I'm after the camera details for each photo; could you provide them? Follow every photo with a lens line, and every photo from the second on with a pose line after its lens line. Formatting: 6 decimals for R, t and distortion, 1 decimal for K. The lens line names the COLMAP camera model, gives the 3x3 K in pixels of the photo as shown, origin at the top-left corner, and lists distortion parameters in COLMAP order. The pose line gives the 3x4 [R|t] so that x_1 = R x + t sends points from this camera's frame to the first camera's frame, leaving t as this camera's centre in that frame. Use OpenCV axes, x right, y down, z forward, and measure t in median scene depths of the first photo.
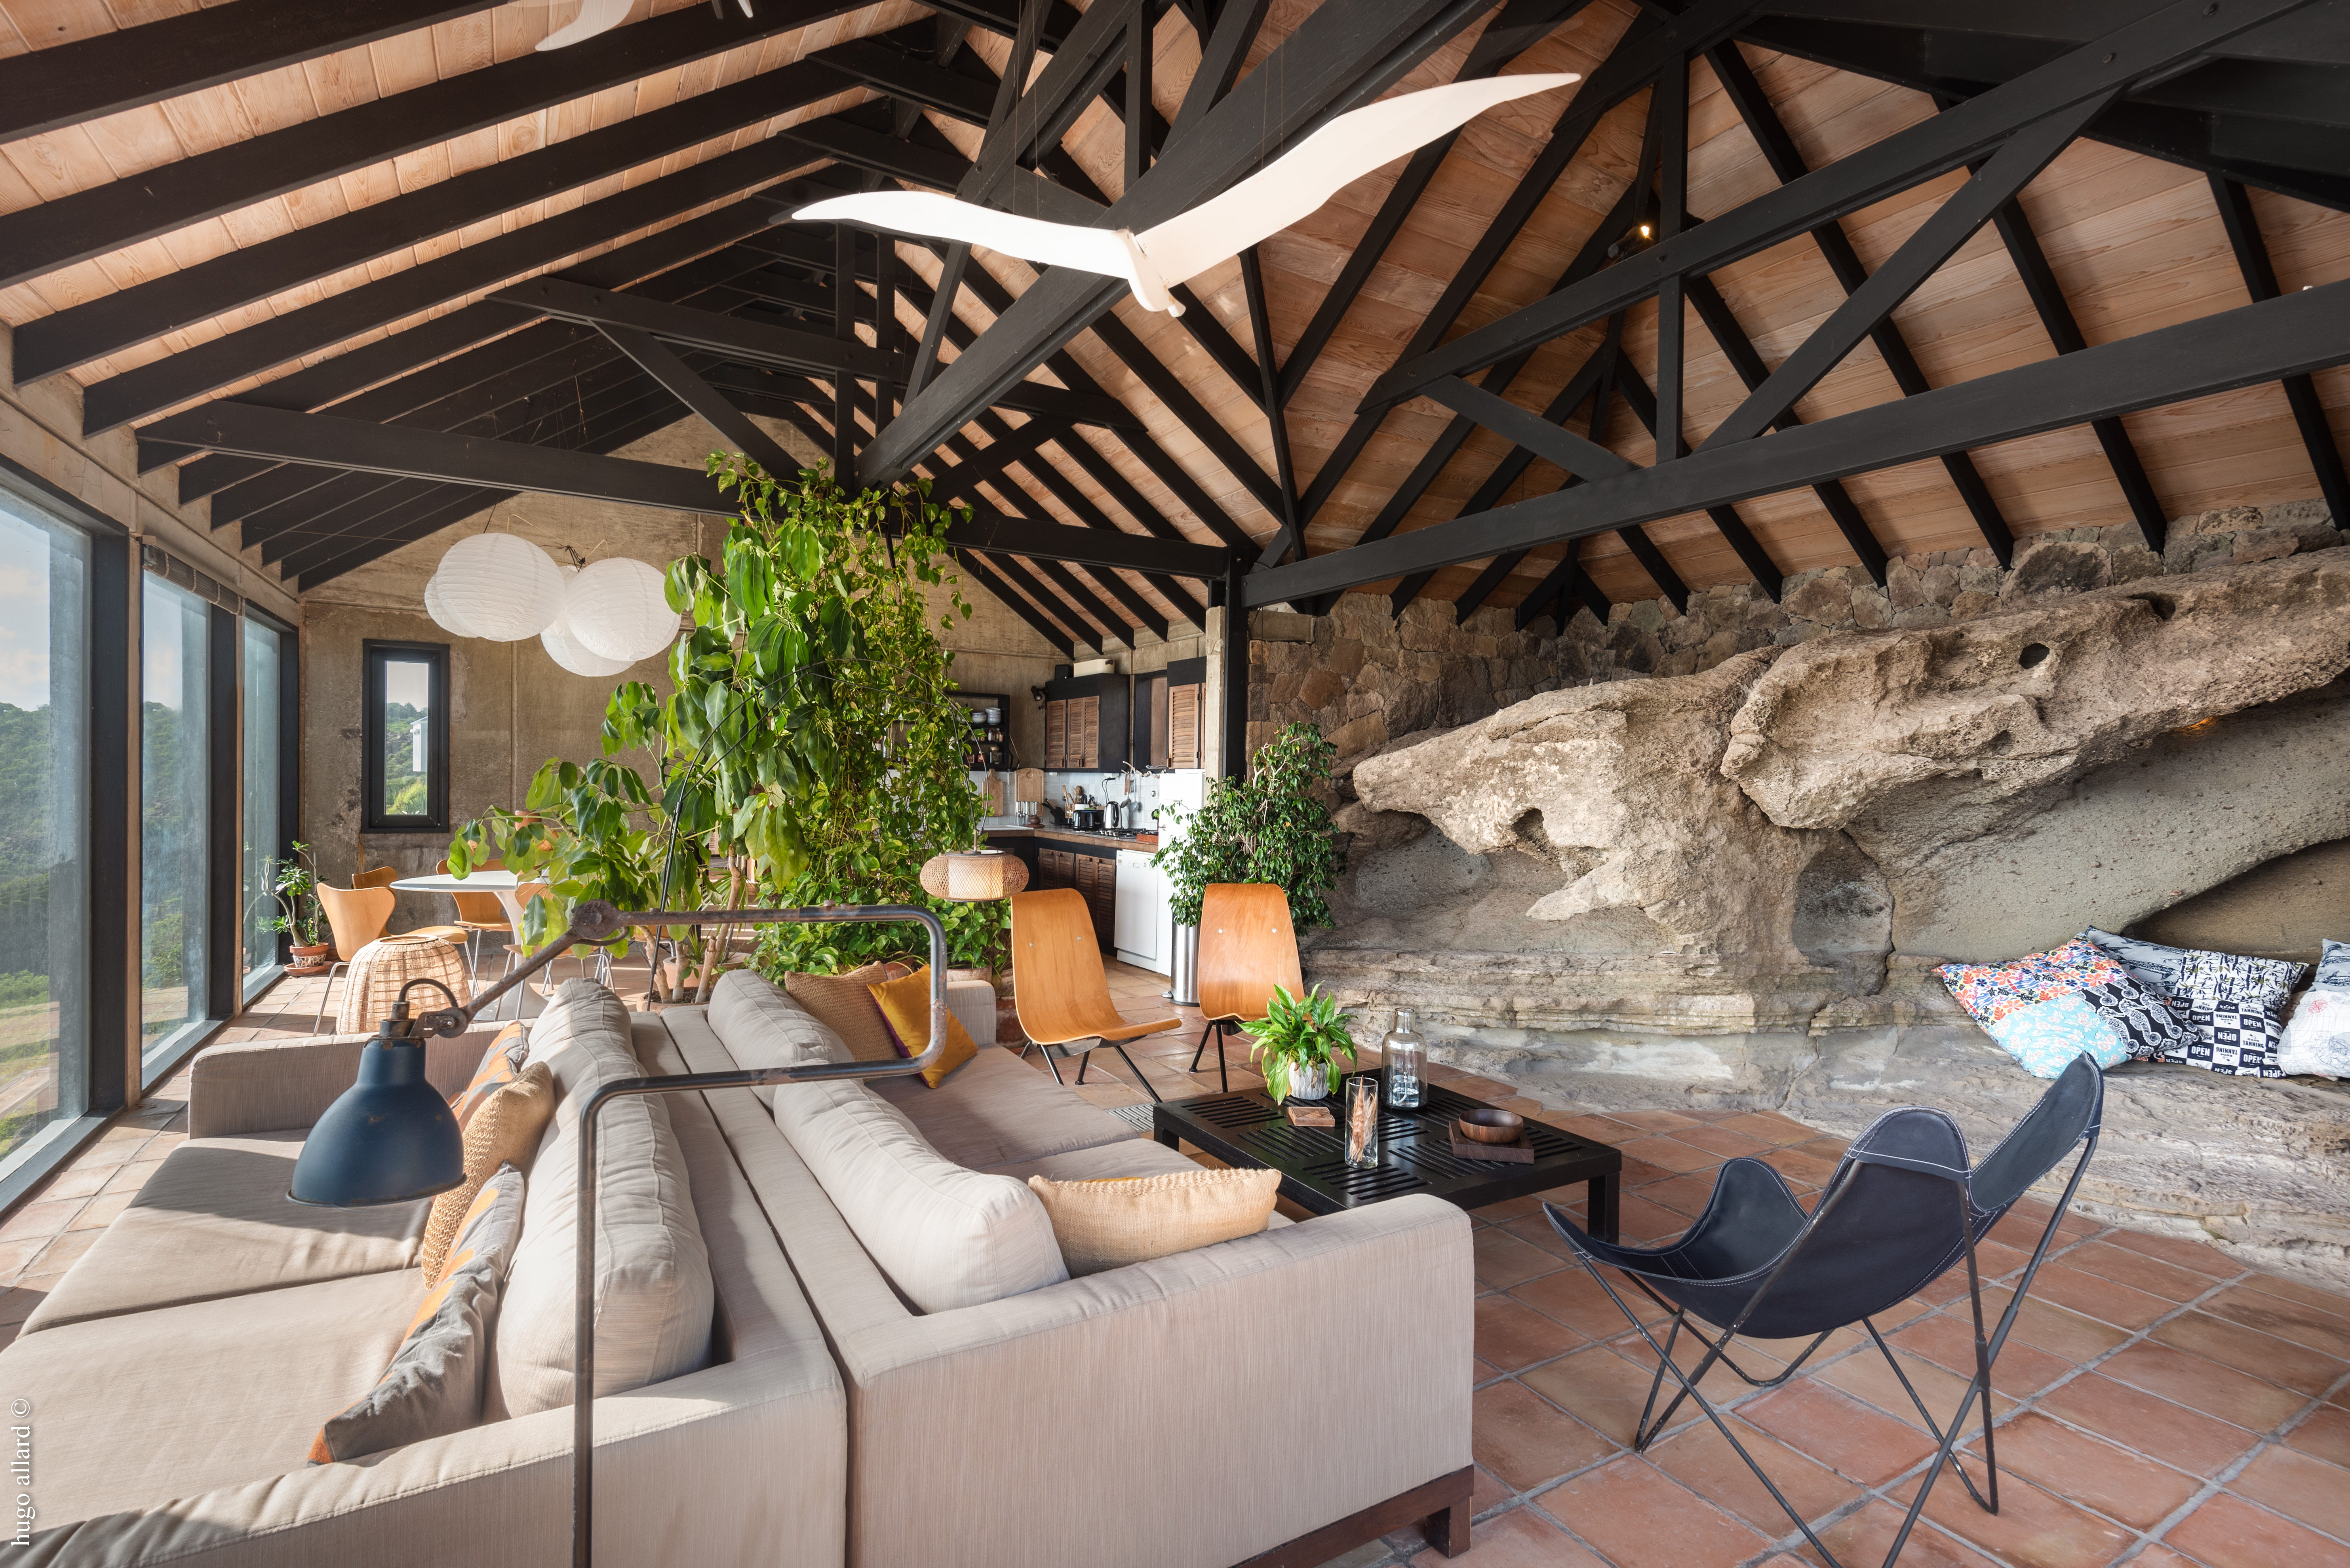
lens RADIAL K [[1116.9, 0, 1170.0], [0, 1116.9, 764.6], [0, 0, 1]] dist [0.000911, -0.000211]
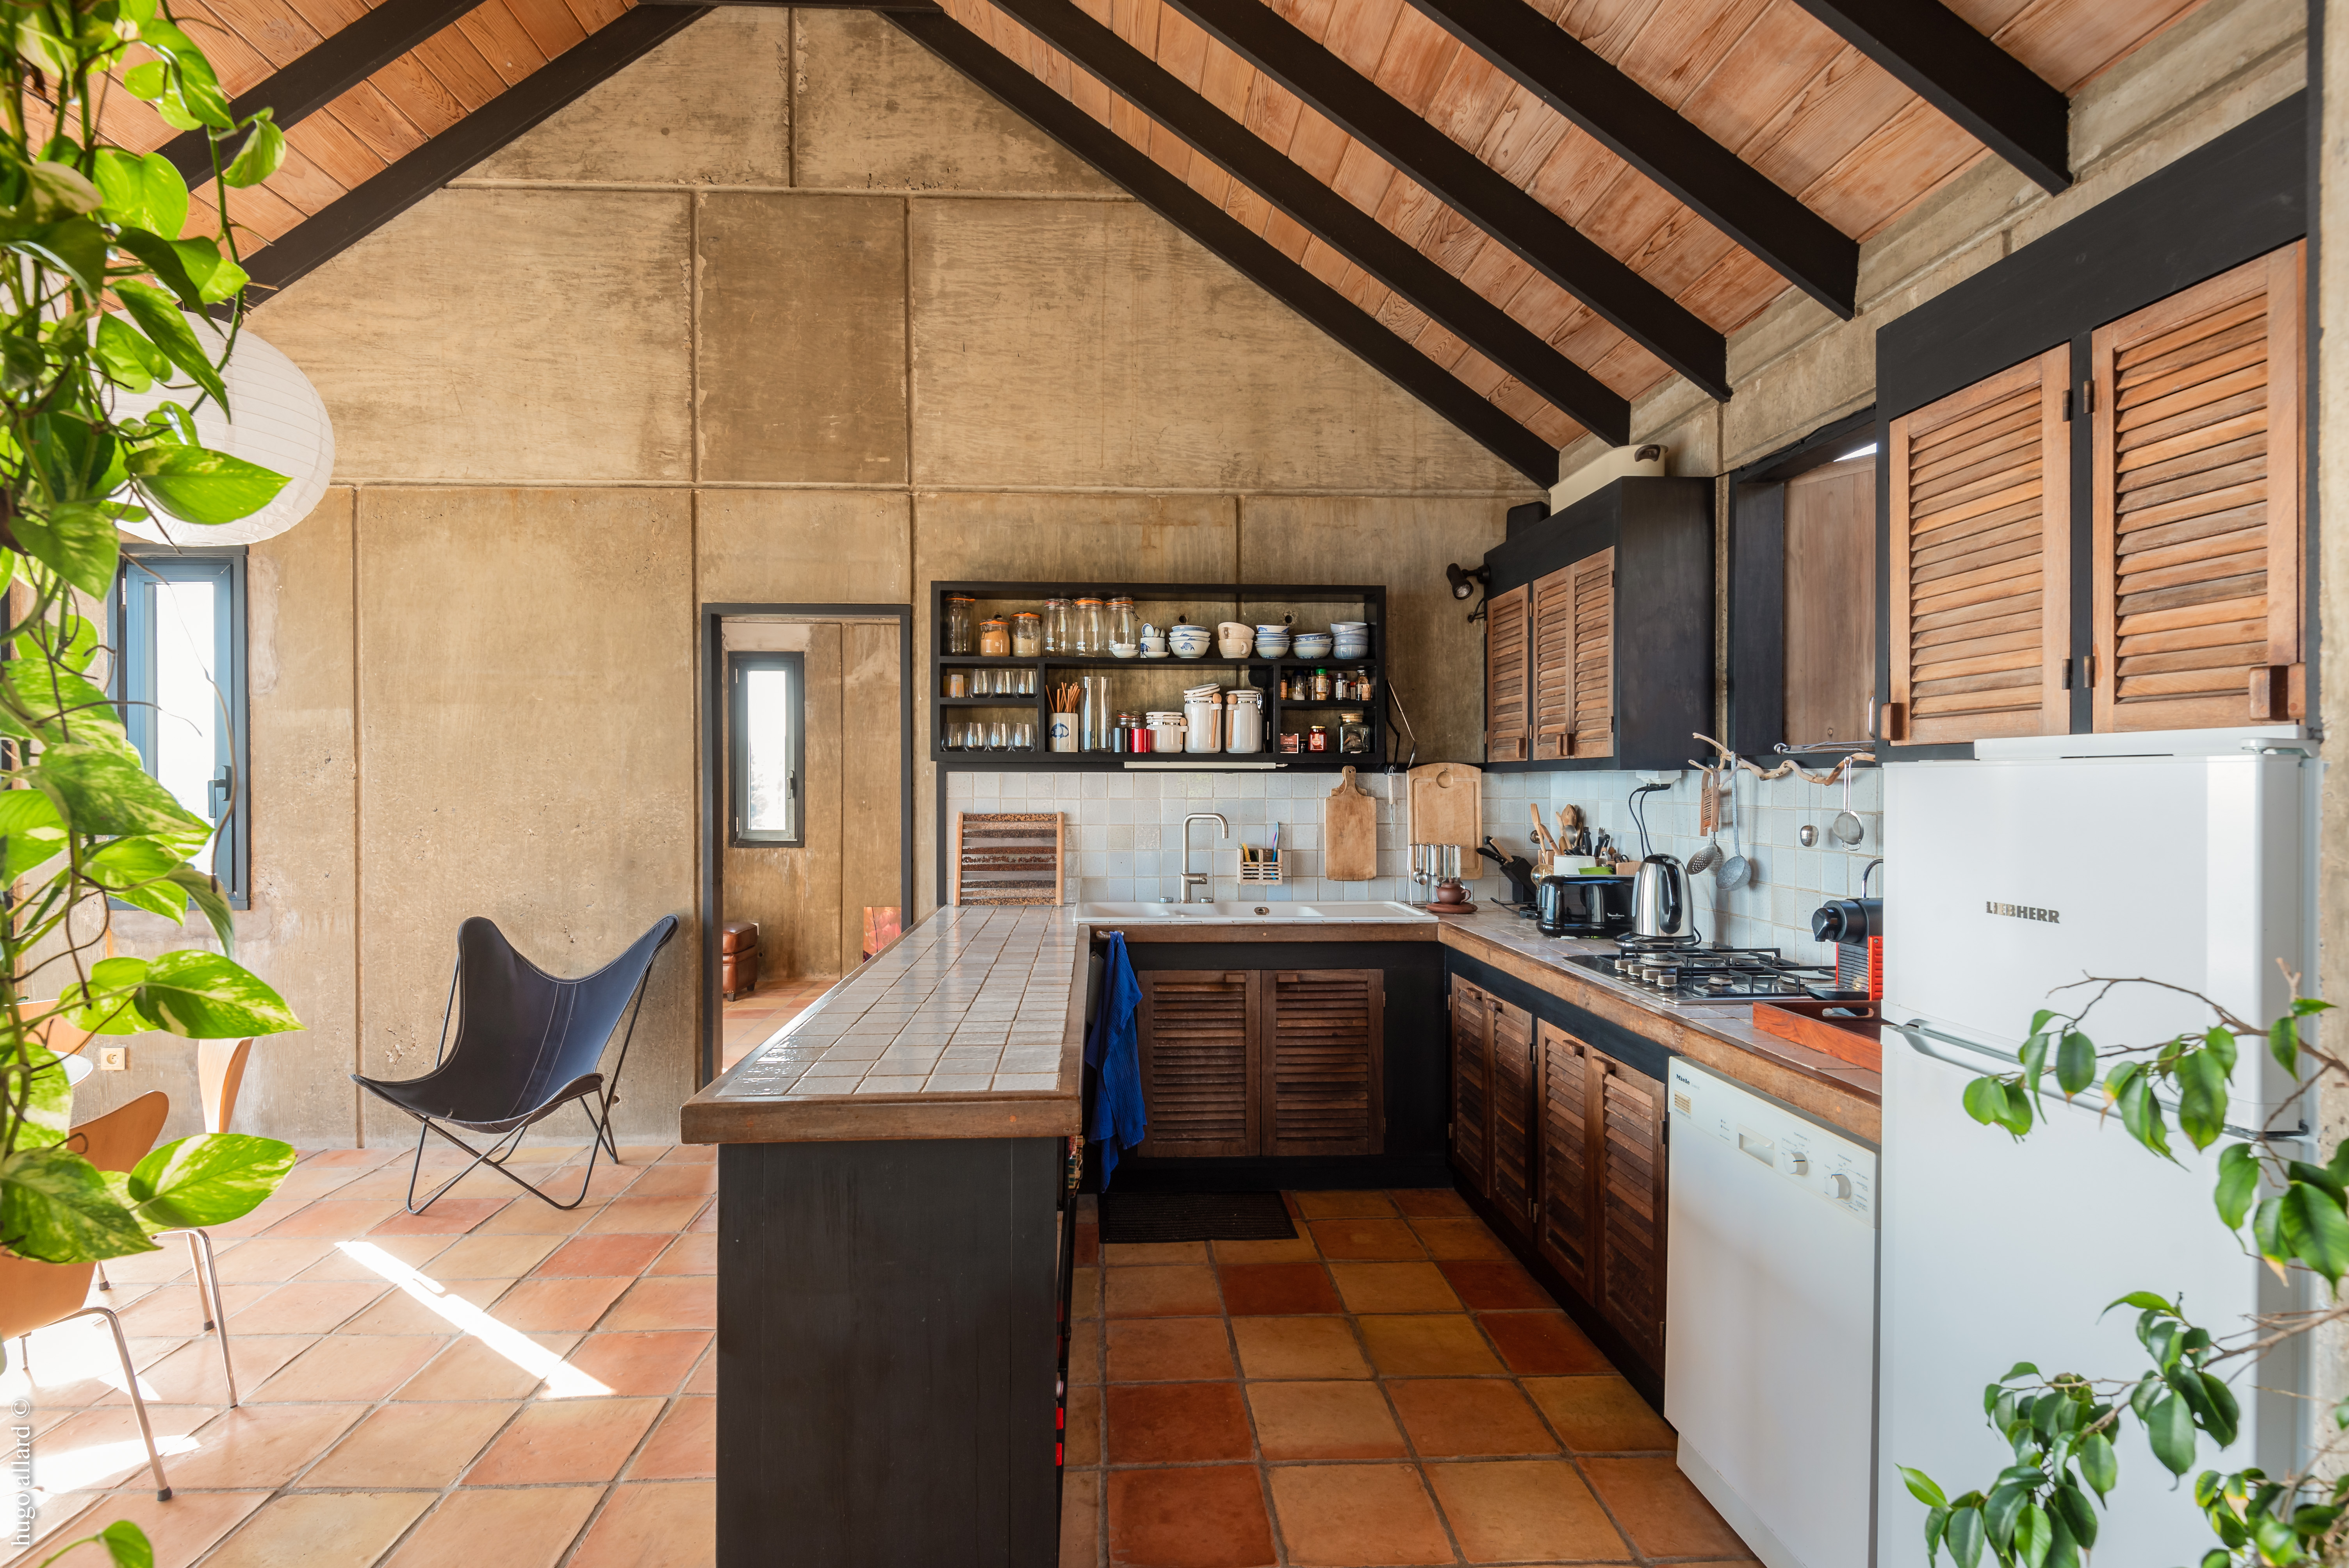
lens RADIAL K [[1193.0, 0, 1124.3], [0, 1193.0, 787.8], [0, 0, 1]] dist [0.031489, 0.000112]
pose [[0.879971, -0.012723, -0.474857, -0.021098], [0.019195, 0.999777, 0.008782, 0.006101], [0.474640, -0.016843, 0.880019, 0.583152]]
